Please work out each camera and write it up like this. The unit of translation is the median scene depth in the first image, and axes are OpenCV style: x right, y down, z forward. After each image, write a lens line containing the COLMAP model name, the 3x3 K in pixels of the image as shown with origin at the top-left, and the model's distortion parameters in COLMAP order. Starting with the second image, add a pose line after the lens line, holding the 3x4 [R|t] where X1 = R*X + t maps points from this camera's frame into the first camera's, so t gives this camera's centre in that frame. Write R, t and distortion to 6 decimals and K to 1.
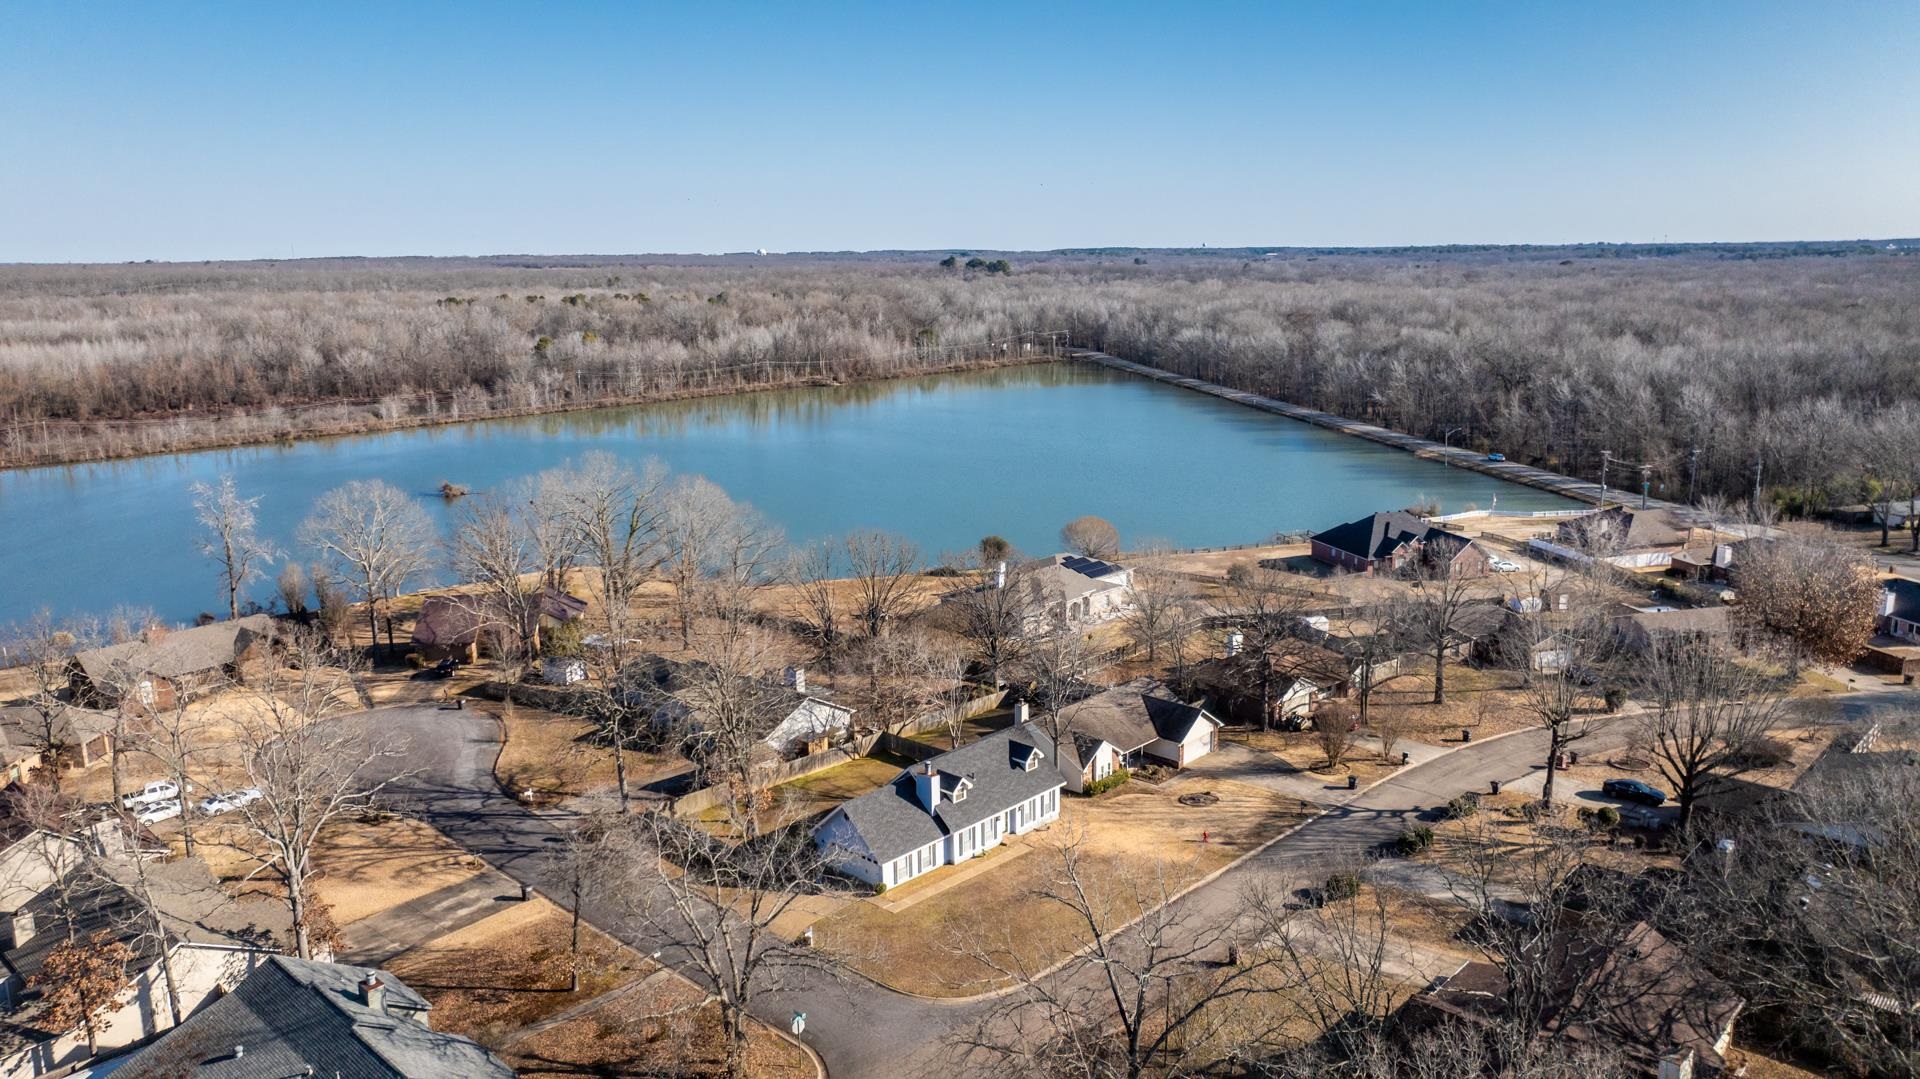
lens RADIAL K [[1362.8, 0, 962.3], [0, 1362.8, 536.6], [0, 0, 1]] dist [-0.031077, 0.026010]
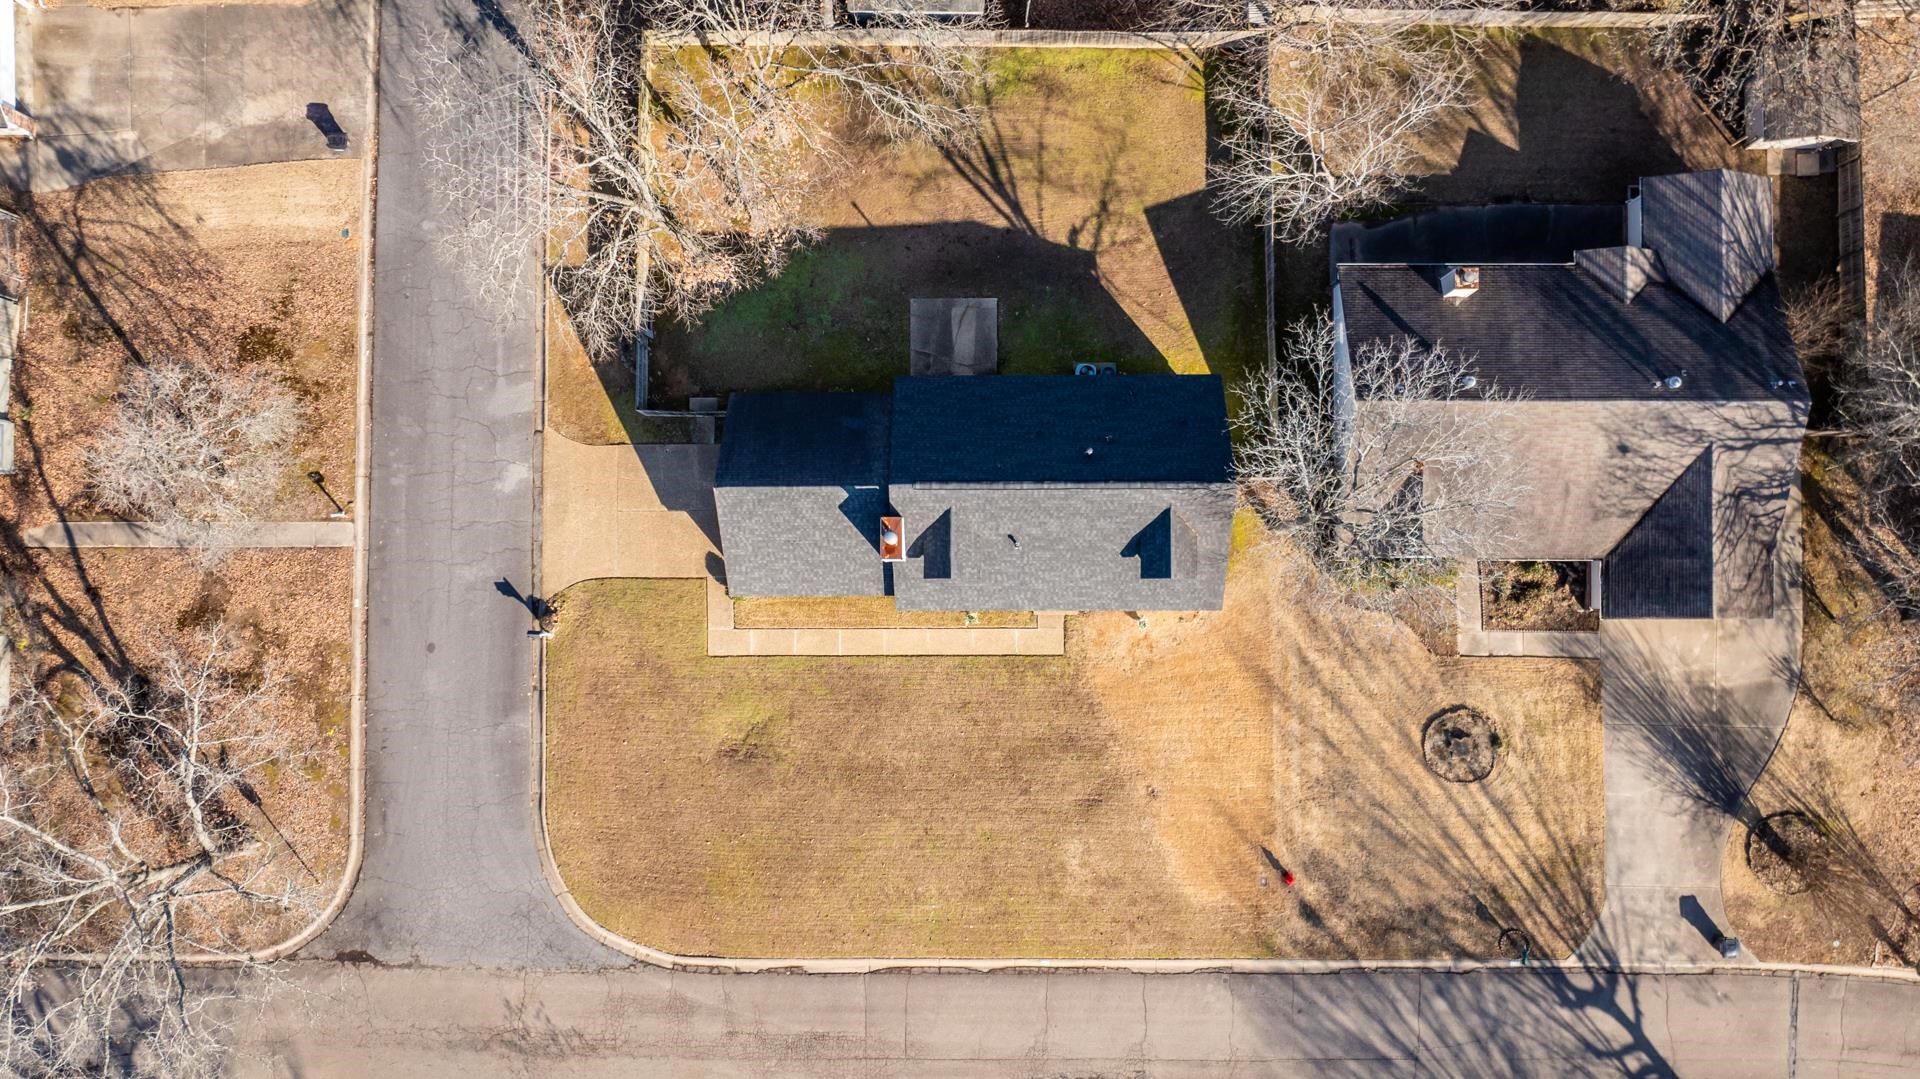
lens RADIAL K [[1362.8, 0, 959.2], [0, 1362.8, 526.3], [0, 0, 1]] dist [-0.031077, 0.026010]
pose [[0.687234, 0.726040, -0.023968, 0.001318], [-0.133503, 0.158662, 0.978265, -0.257304], [0.714063, -0.669098, 0.205967, 0.747725]]
